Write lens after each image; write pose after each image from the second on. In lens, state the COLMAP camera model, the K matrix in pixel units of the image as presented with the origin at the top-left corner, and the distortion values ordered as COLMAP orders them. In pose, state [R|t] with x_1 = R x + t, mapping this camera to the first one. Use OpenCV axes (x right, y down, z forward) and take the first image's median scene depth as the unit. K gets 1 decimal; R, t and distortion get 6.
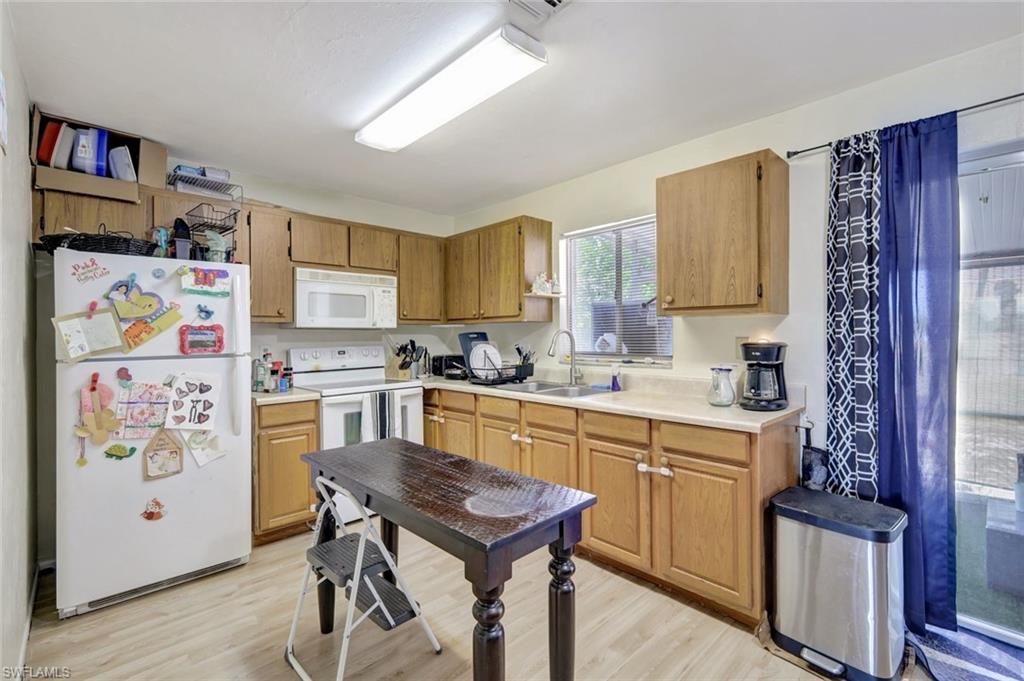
lens RADIAL K [[446.4, 0, 515.6], [0, 446.4, 330.6], [0, 0, 1]] dist [0.000680, 0.000254]
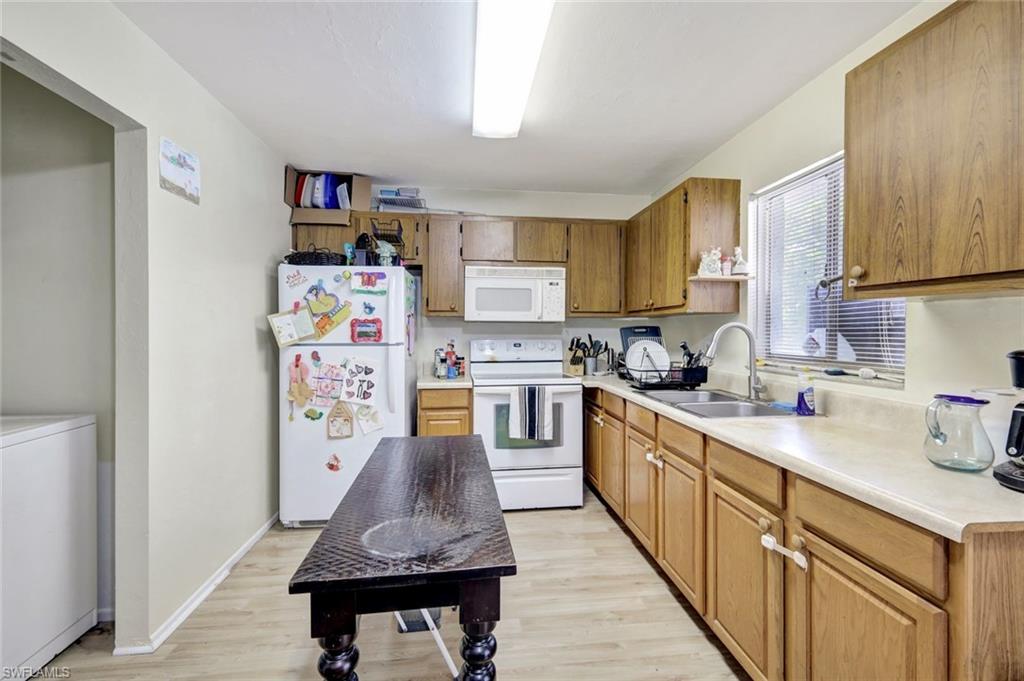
lens RADIAL K [[444.5, 0, 523.8], [0, 444.5, 328.1], [0, 0, 1]] dist [0.000785, 0.000026]
pose [[0.804264, 0.008237, -0.594216, 0.339606], [-0.003322, 0.999951, 0.009366, 0.000350], [0.594263, -0.005559, 0.804251, 0.263735]]
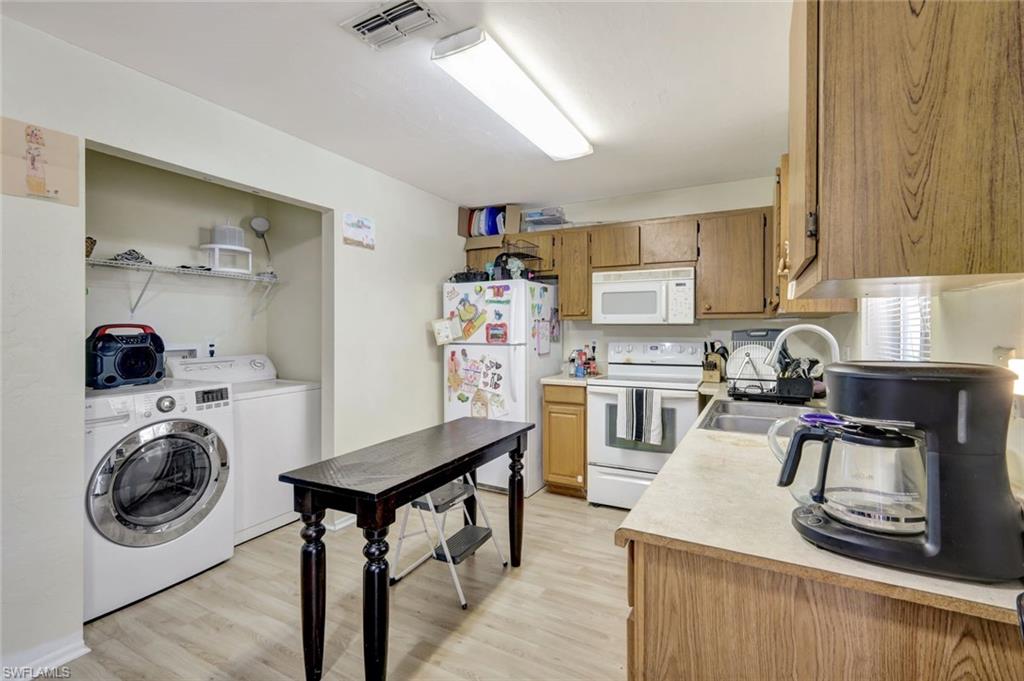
lens RADIAL K [[455.1, 0, 533.3], [0, 455.1, 325.4], [0, 0, 1]] dist [0.001673, 0.000163]
pose [[0.338839, -0.002637, -0.940841, 0.725674], [0.003877, 0.999991, -0.001406, -0.003061], [0.940836, -0.003171, 0.338846, 0.562413]]
